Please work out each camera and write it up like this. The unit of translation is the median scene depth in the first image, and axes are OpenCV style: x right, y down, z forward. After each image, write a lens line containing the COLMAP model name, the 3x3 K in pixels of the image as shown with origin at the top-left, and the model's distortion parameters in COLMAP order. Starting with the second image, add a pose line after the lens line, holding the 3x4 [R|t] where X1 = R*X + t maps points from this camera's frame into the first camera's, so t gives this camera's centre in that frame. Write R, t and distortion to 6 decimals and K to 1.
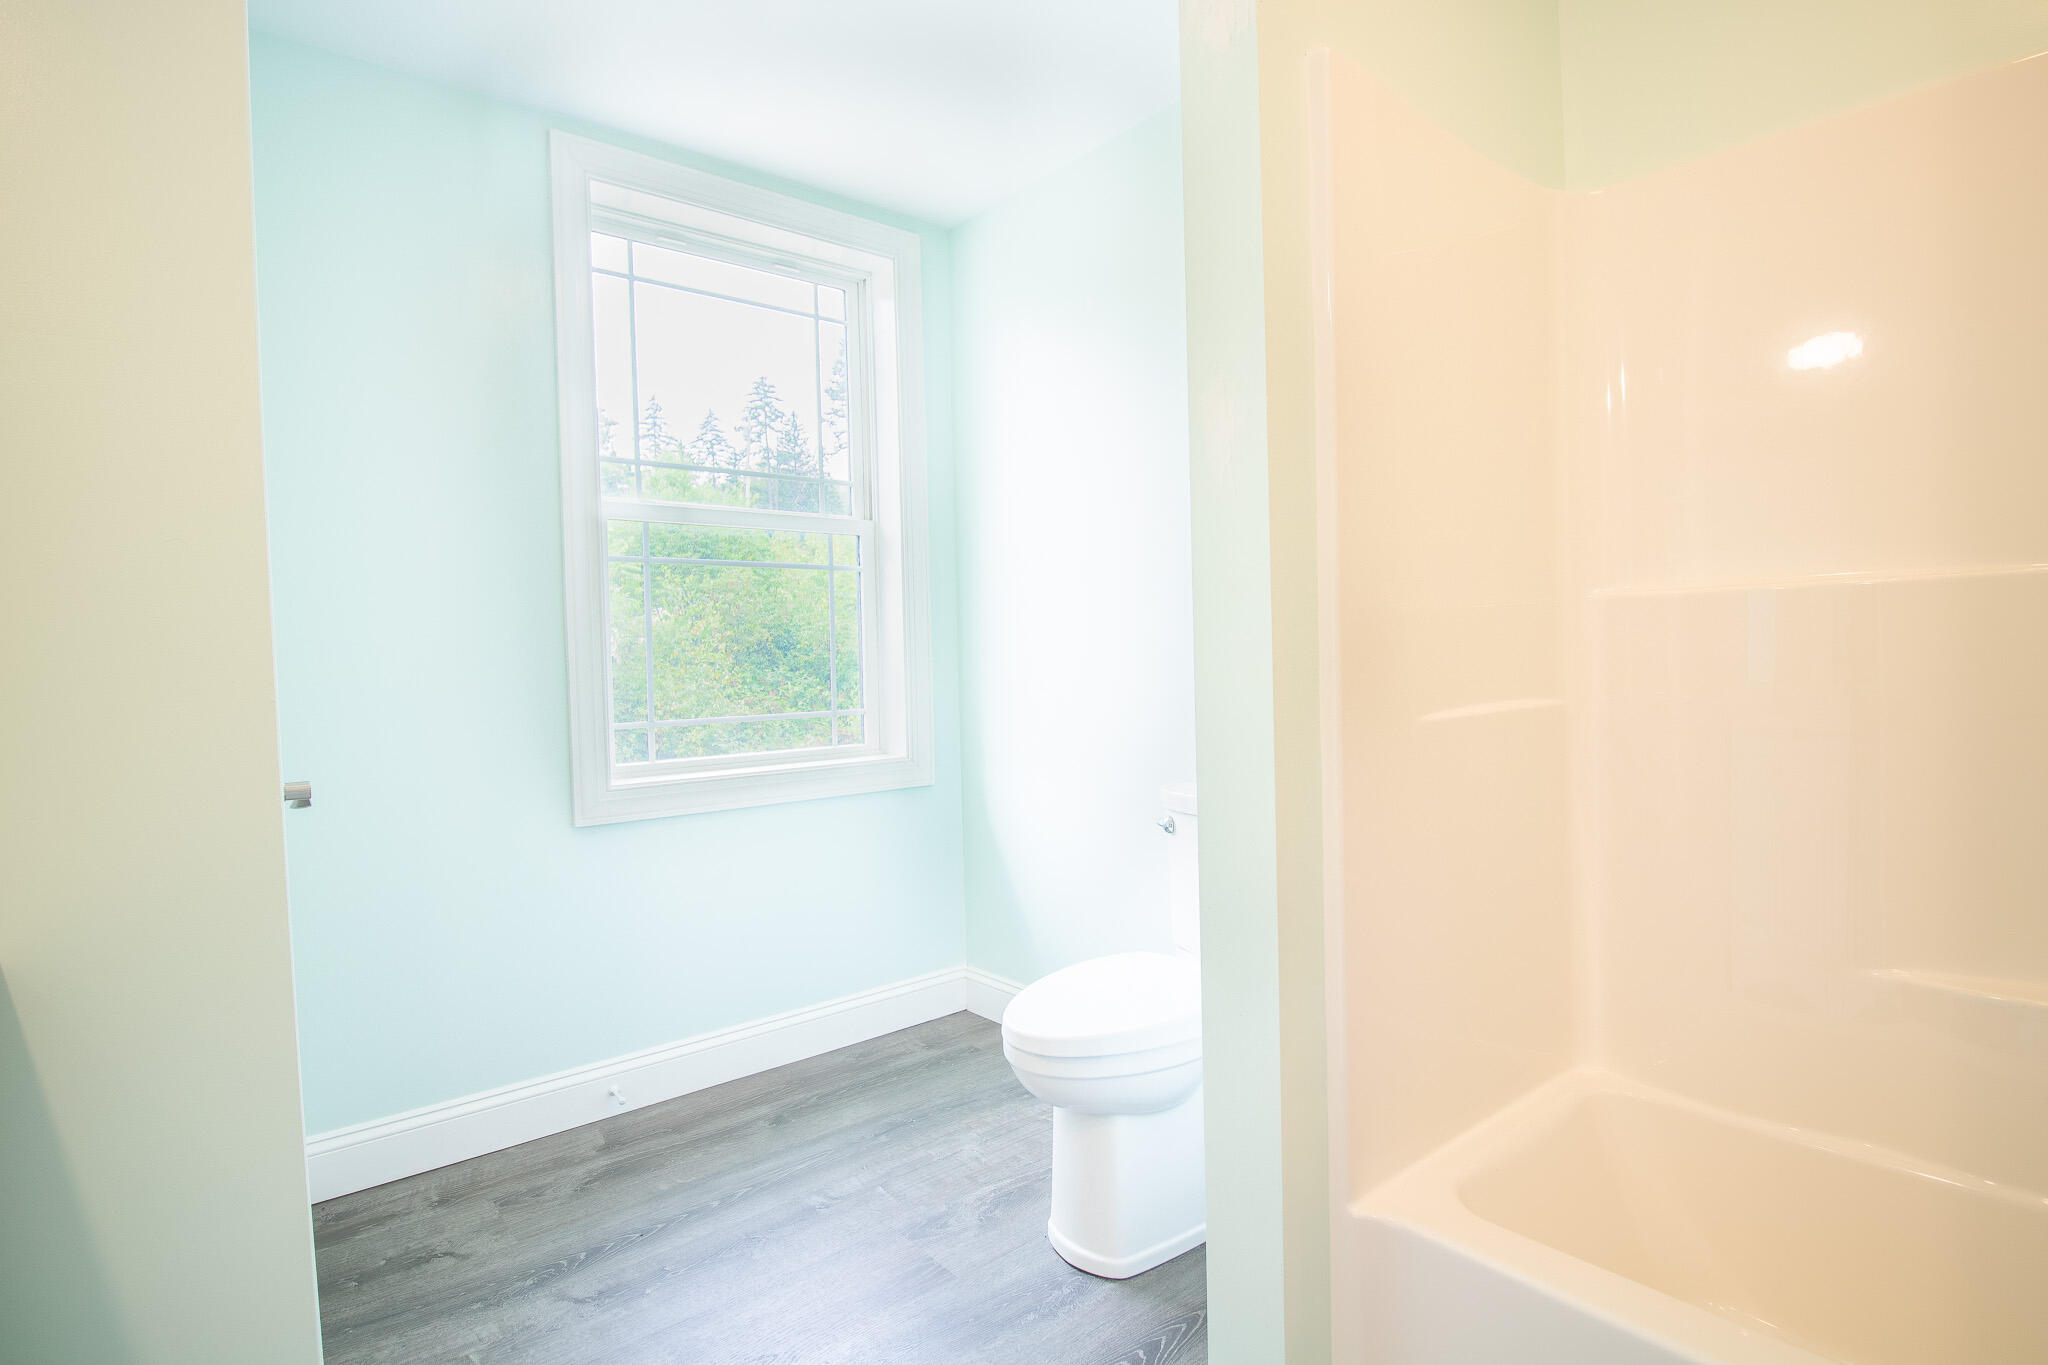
lens RADIAL K [[1025.6, 0, 1027.6], [0, 1025.6, 682.6], [0, 0, 1]] dist [-0.017163, -0.000598]
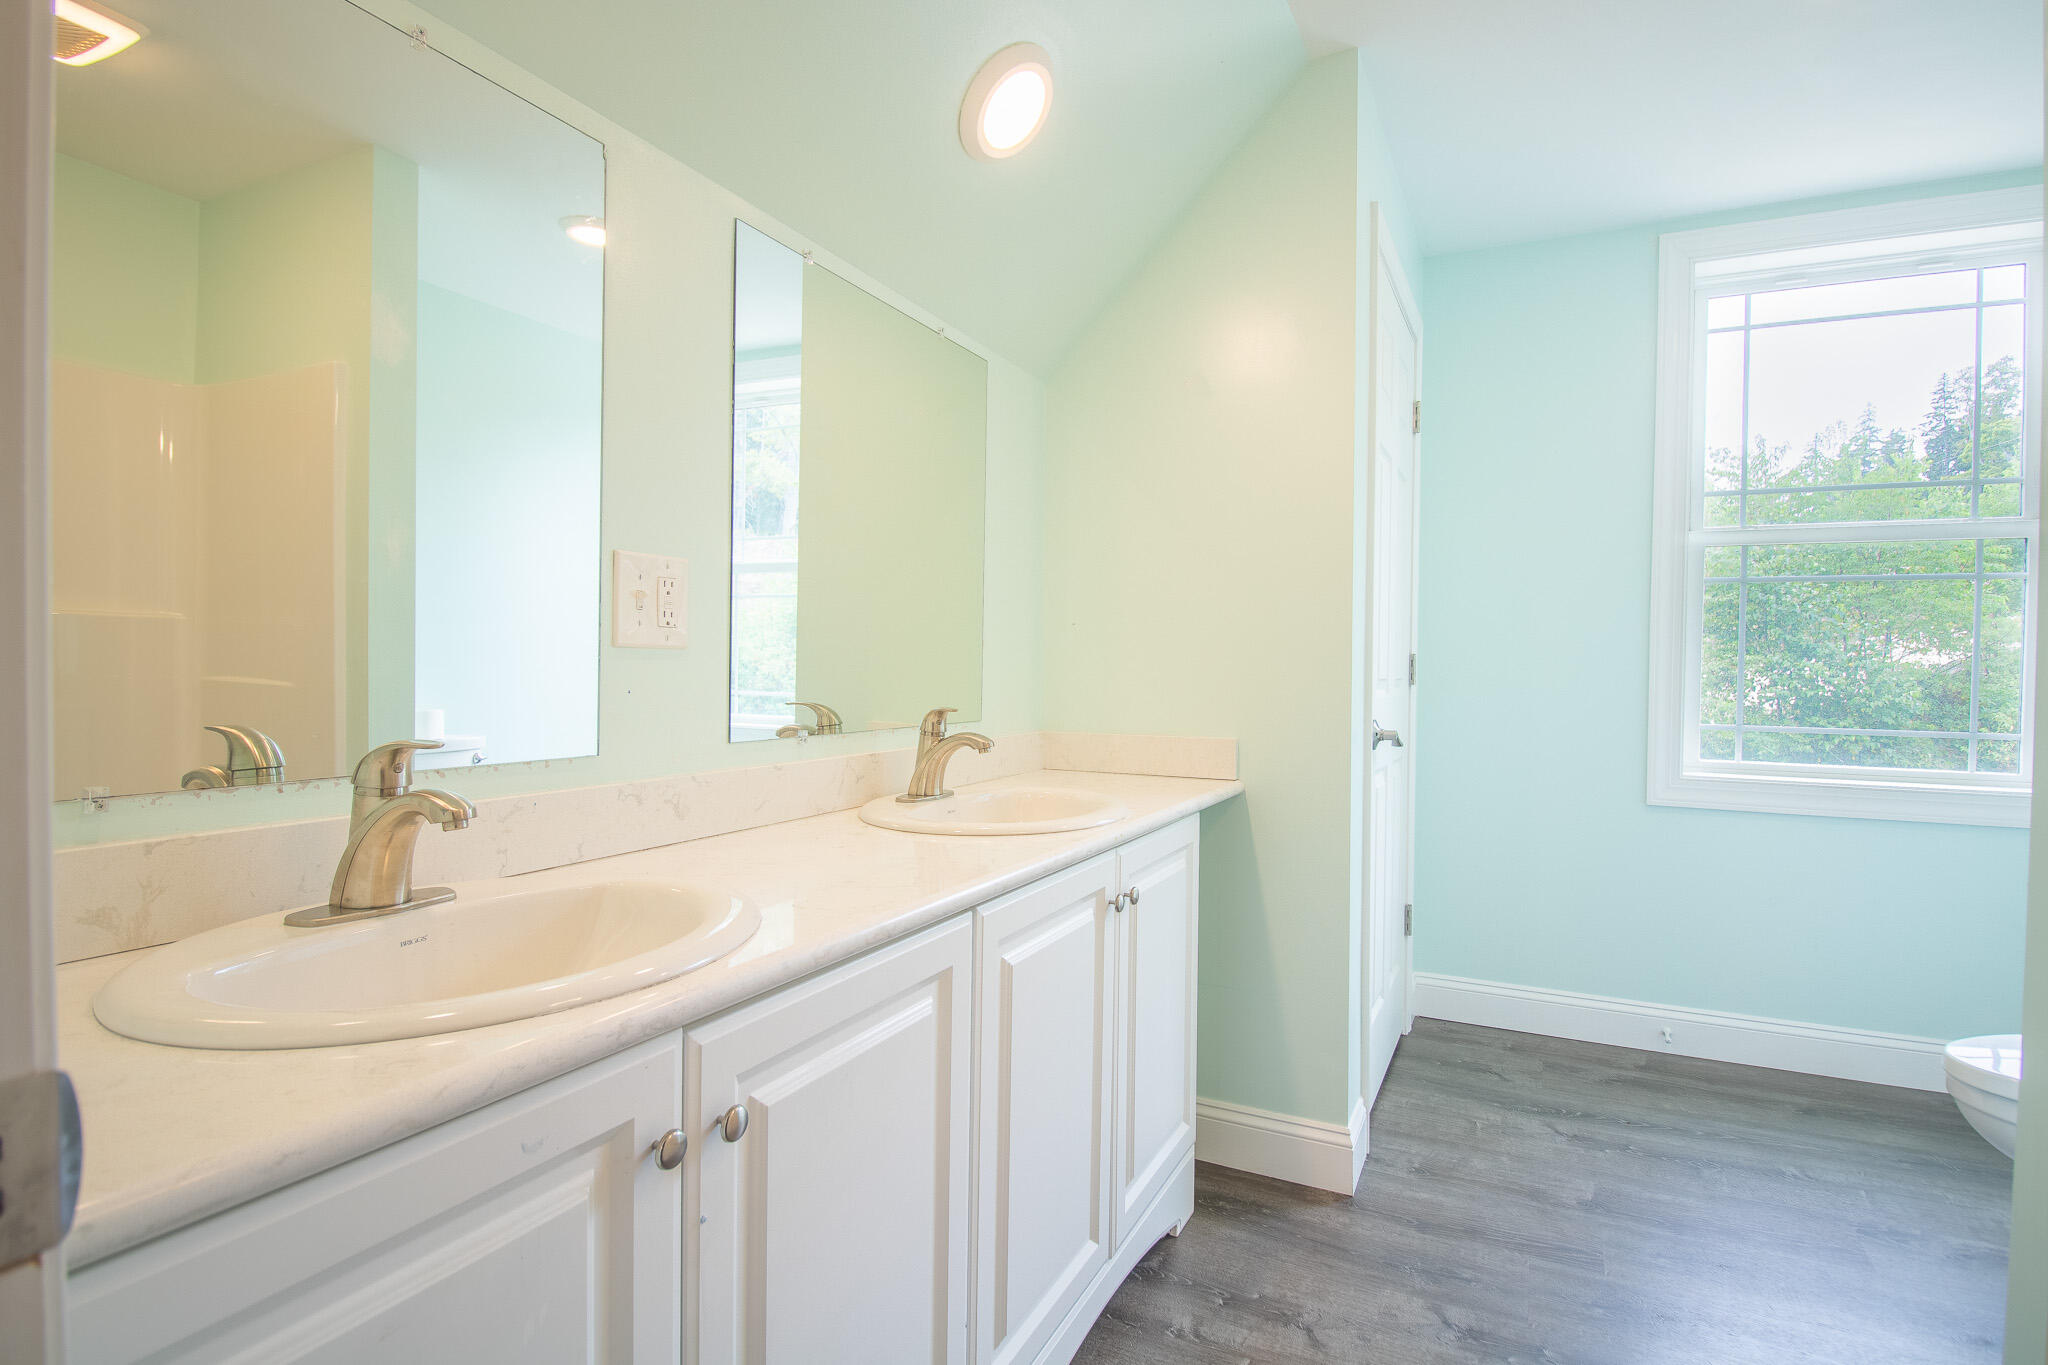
lens RADIAL K [[1025.6, 0, 1026.1], [0, 1025.6, 676.9], [0, 0, 1]] dist [-0.017163, -0.000598]
pose [[0.390420, 0.043871, -0.919591, 0.411969], [-0.049099, 0.998435, 0.026787, -0.007669], [0.919327, 0.034693, 0.391962, -0.179790]]
